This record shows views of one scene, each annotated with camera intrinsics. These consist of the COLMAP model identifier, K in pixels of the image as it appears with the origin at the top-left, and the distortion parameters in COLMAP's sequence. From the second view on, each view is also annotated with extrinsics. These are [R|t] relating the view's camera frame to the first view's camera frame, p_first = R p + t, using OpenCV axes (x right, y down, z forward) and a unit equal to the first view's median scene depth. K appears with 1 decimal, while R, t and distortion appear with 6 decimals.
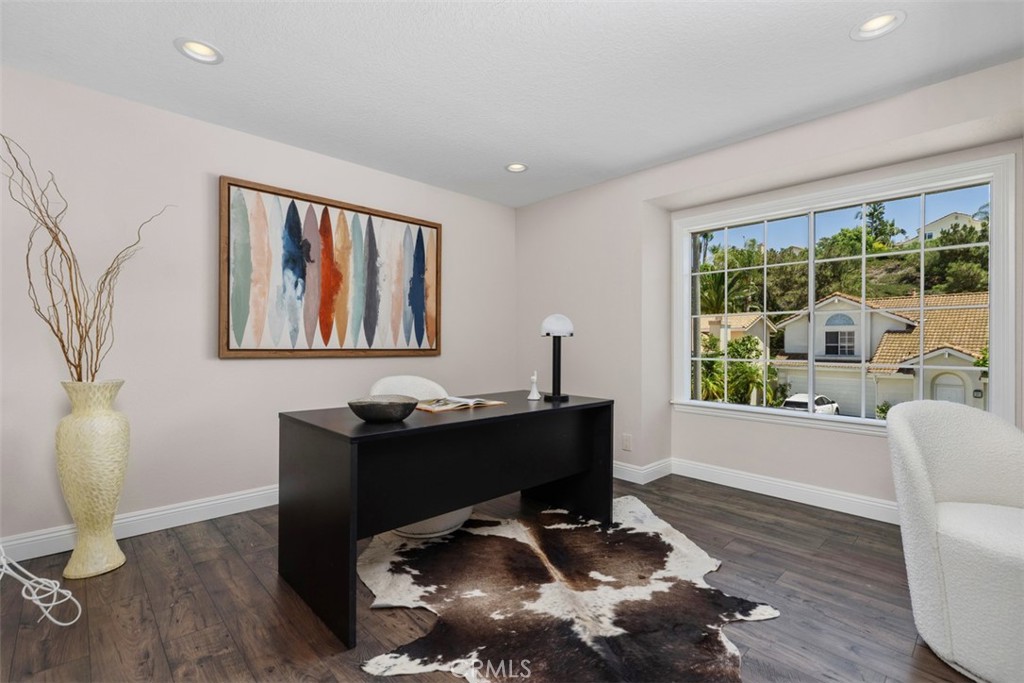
lens RADIAL K [[460.3, 0, 512.1], [0, 460.3, 343.3], [0, 0, 1]] dist [0.002756, 0.000284]
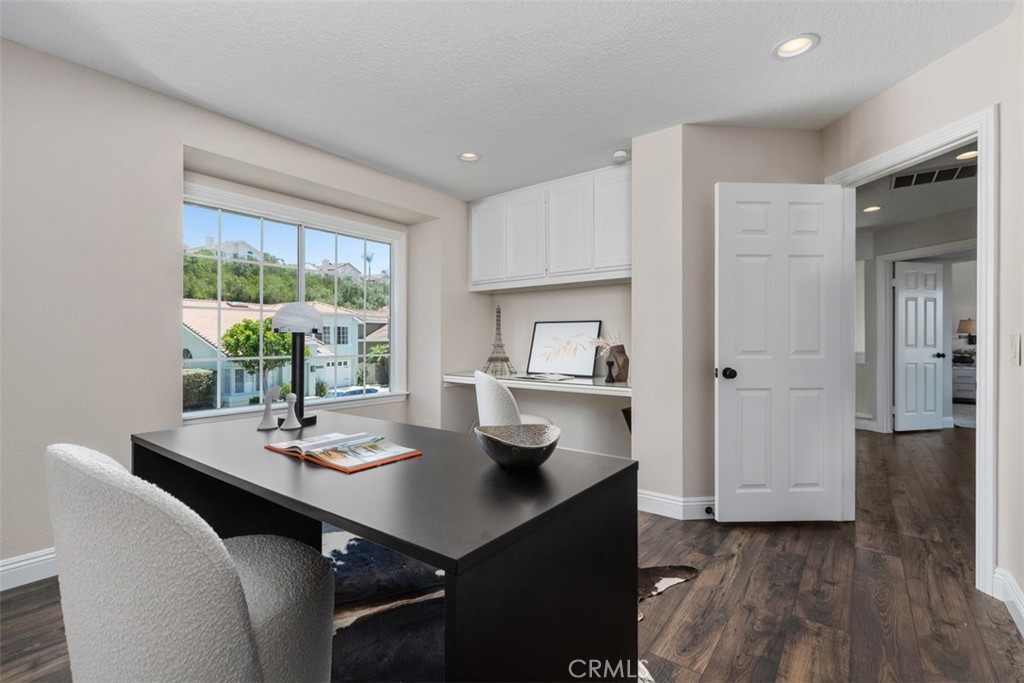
lens RADIAL K [[460.3, 0, 512.3], [0, 460.3, 339.4], [0, 0, 1]] dist [0.002756, 0.000284]
pose [[-0.170866, -0.003331, 0.985289, -0.684396], [-0.003534, 0.999990, 0.002768, -0.009681], [-0.985288, -0.003009, -0.170876, 0.832238]]
